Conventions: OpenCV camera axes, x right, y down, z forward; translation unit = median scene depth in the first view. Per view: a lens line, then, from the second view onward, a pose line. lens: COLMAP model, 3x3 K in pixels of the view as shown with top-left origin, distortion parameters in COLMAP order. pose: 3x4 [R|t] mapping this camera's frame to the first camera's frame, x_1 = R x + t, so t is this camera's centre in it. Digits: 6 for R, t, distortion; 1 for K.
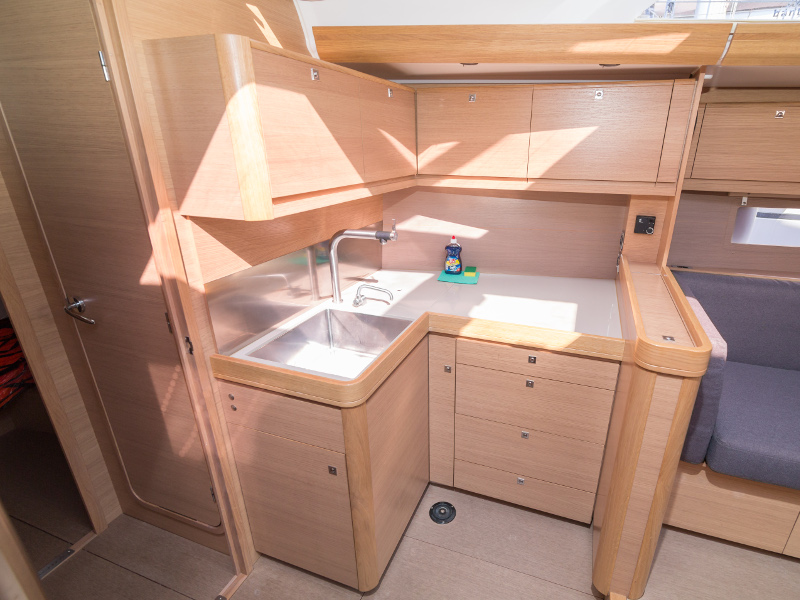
lens RADIAL K [[406.1, 0, 451.1], [0, 406.1, 297.3], [0, 0, 1]] dist [0.002072, -0.001413]
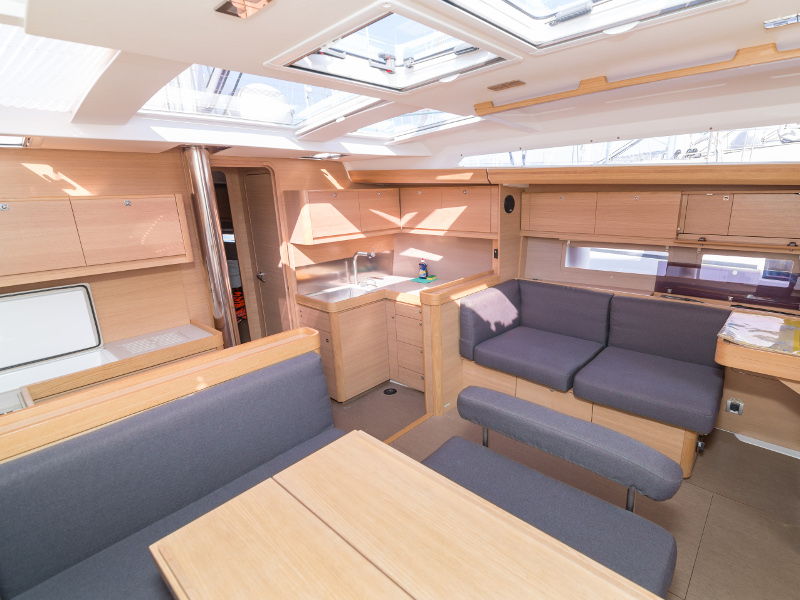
lens RADIAL K [[406.1, 0, 451.1], [0, 406.1, 297.3], [0, 0, 1]] dist [0.002072, -0.001413]
pose [[0.936449, 0.063718, -0.344968, 1.008629], [-0.096493, 0.992220, -0.078668, 0.210271], [0.337272, 0.106956, 0.935312, -0.906733]]
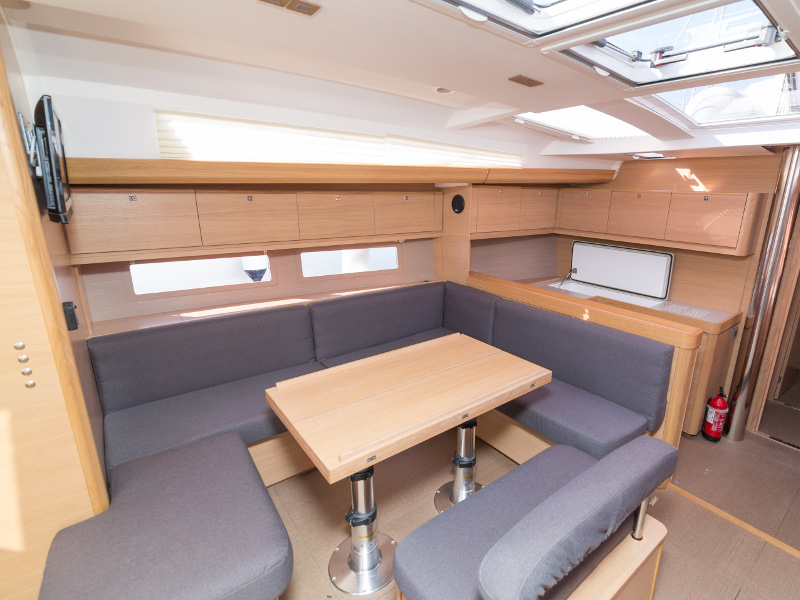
lens RADIAL K [[406.1, 0, 451.1], [0, 406.1, 297.3], [0, 0, 1]] dist [0.002072, -0.001413]
pose [[-0.518329, 0.200781, -0.831277, 1.571859], [-0.330103, 0.849737, 0.411070, -0.096769], [0.788902, 0.487477, -0.374165, -0.041200]]
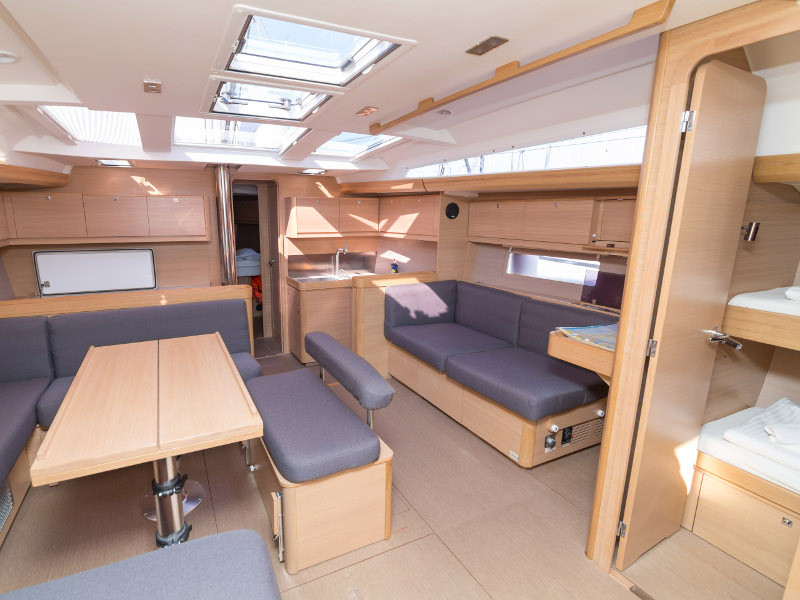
lens RADIAL K [[406.0, 0, 350.5], [0, 406.0, 298.4], [0, 0, 1]] dist [0.000173, -0.000252]
pose [[0.691114, 0.140351, -0.708987, 1.799513], [-0.251983, 0.966204, -0.054361, 0.293431], [0.677396, 0.216222, 0.703123, -0.829014]]
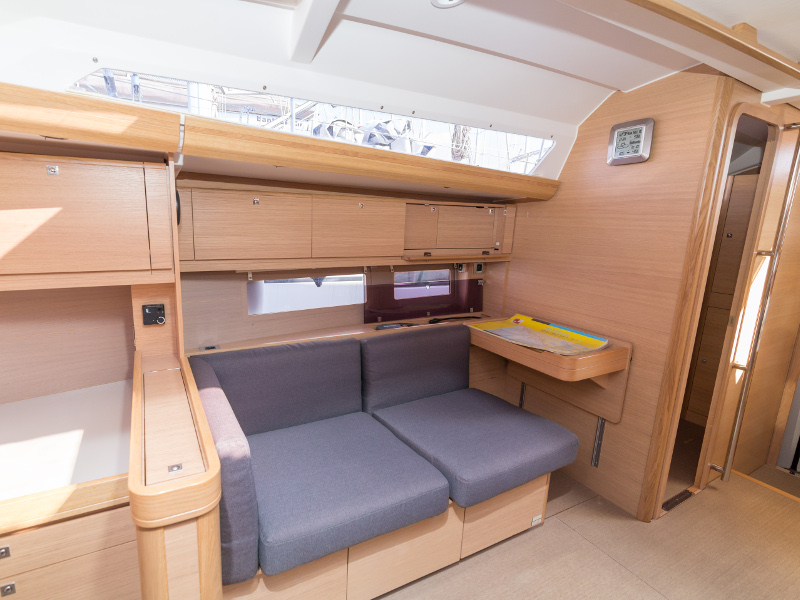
lens RADIAL K [[407.5, 0, 349.7], [0, 407.5, 299.0], [0, 0, 1]] dist [-0.001503, -0.000236]
pose [[0.701604, -0.131249, 0.700375, 0.171423], [0.236087, 0.970192, -0.054689, -0.066726], [-0.672320, 0.203719, 0.711677, 0.082755]]
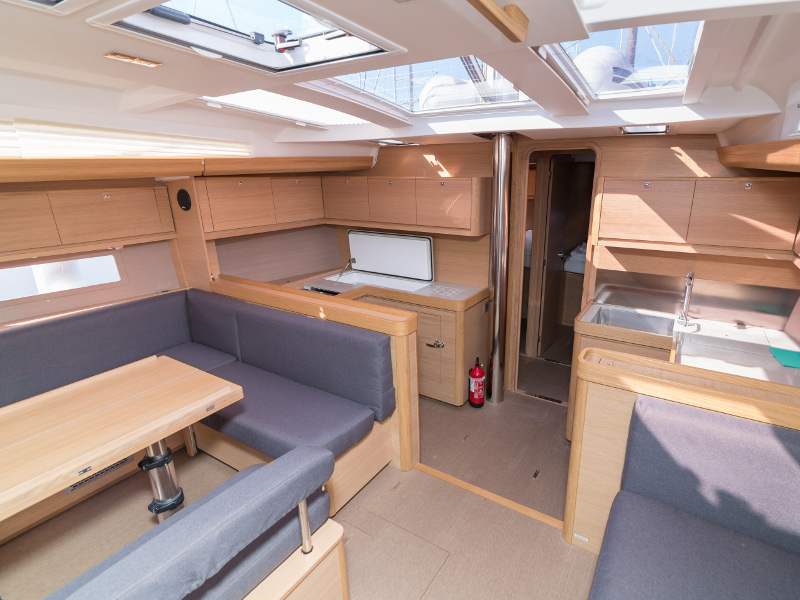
lens RADIAL K [[408.1, 0, 448.8], [0, 408.1, 296.5], [0, 0, 1]] dist [-0.002582, -0.000822]
pose [[-0.197585, 0.276314, -0.940537, 1.336502], [-0.346205, 0.877956, 0.330659, -0.270880], [0.917116, 0.390952, -0.077810, 0.324693]]
